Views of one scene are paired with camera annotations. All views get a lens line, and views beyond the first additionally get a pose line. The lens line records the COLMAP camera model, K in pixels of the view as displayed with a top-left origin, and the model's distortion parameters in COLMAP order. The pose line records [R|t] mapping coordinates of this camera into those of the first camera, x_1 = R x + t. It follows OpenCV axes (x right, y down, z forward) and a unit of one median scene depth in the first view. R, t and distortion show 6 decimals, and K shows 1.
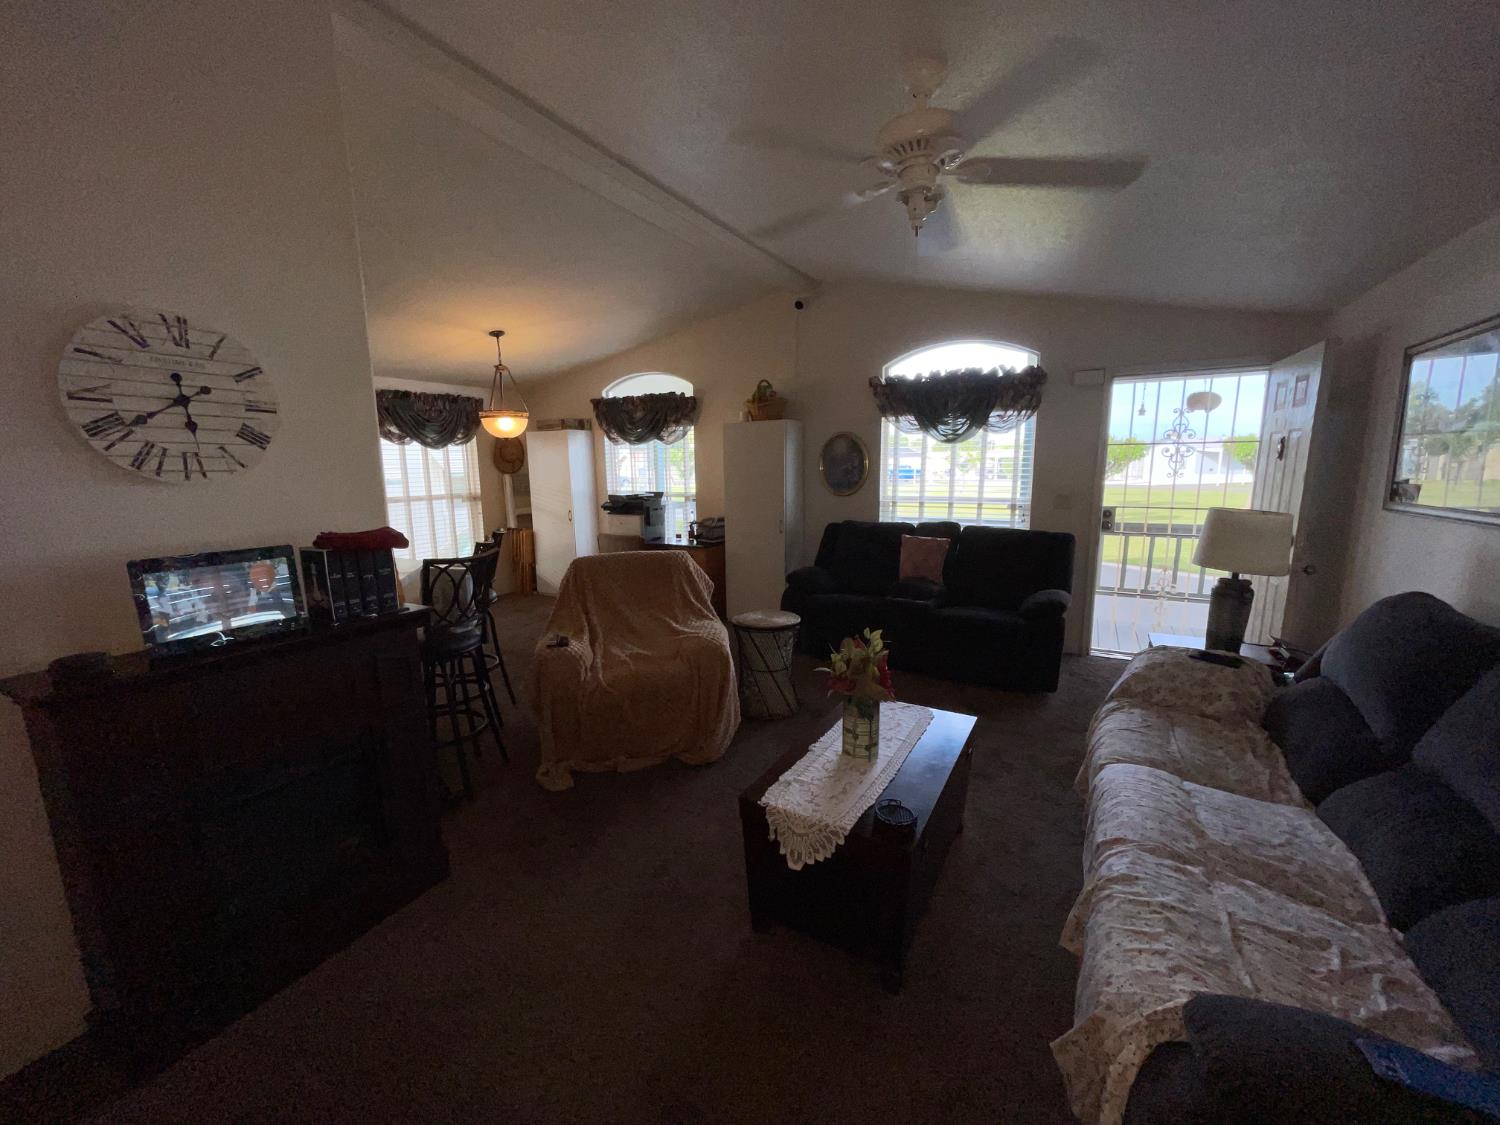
lens RADIAL K [[600.3, 0, 743.1], [0, 600.3, 570.8], [0, 0, 1]] dist [-0.011186, 0.003157]
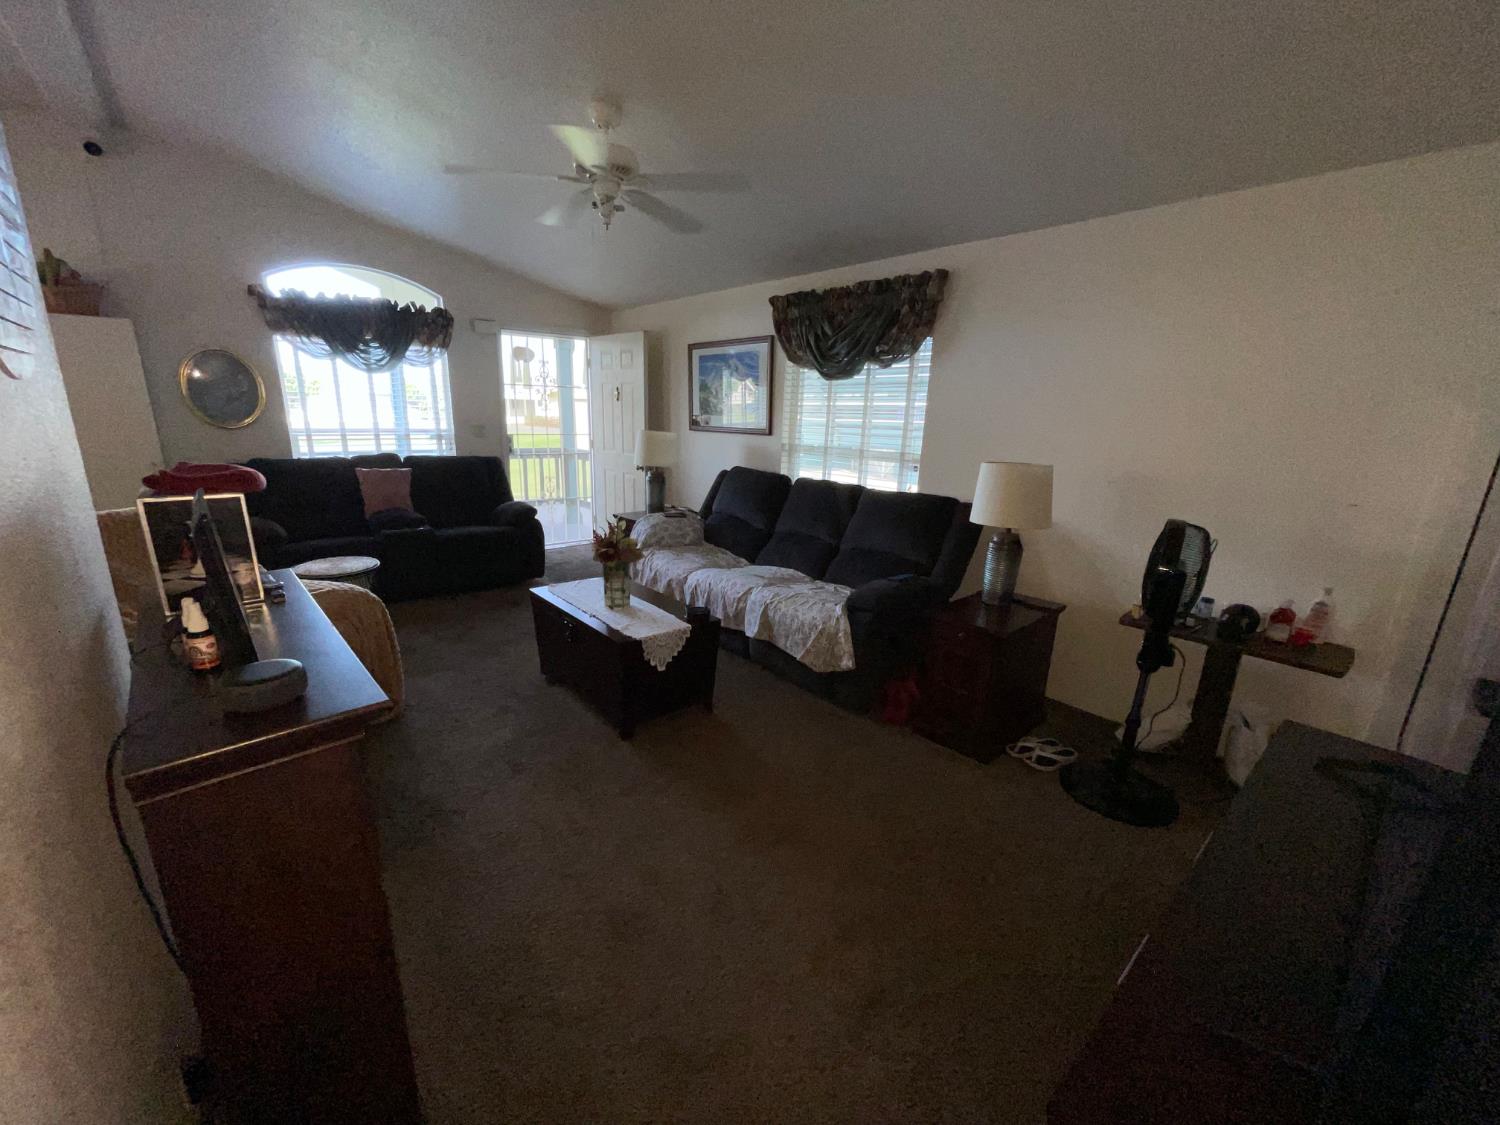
lens RADIAL K [[600.3, 0, 743.1], [0, 600.3, 570.8], [0, 0, 1]] dist [-0.011186, 0.003157]
pose [[0.343423, -0.222888, 0.912349, -0.803349], [0.129919, 0.973366, 0.188891, -0.002689], [-0.930152, 0.053662, 0.363233, 0.171833]]
